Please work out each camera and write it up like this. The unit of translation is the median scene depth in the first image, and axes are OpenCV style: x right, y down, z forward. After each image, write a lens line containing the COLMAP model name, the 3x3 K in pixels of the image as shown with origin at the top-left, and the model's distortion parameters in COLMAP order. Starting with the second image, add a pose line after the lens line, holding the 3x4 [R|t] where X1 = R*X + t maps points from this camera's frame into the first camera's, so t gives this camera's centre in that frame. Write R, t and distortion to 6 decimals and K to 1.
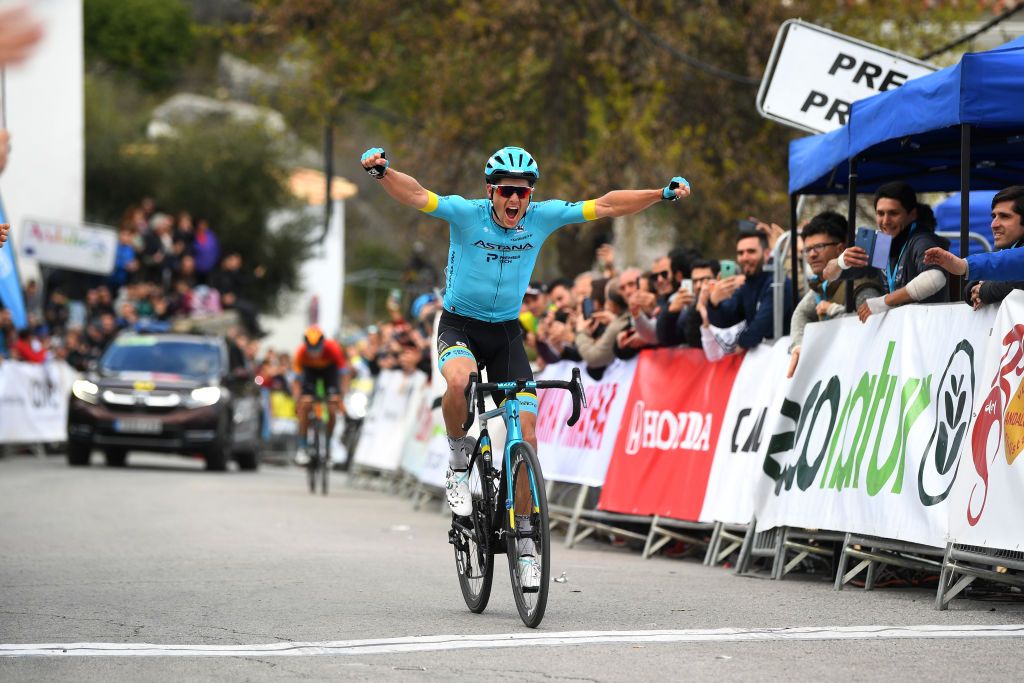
lens RADIAL K [[5865.5, 0, 439.5], [0, 5865.5, 363.9], [0, 0, 1]] dist [0.523320, 0.000000]
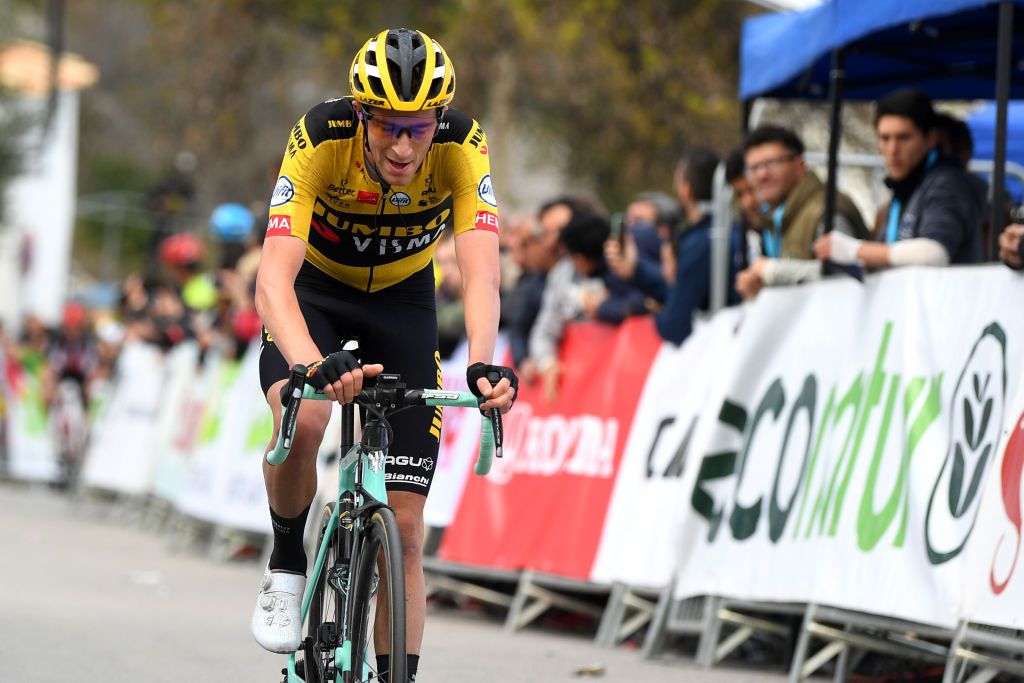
lens RADIAL K [[5865.5, 0, 509.2], [0, 5865.5, 338.4], [0, 0, 1]] dist [0.523320, 0.000000]
pose [[0.995604, 0.026609, 0.089798, -0.026911], [-0.026232, 0.999641, -0.005384, 0.002911], [-0.089909, 0.003005, 0.995945, 0.325731]]
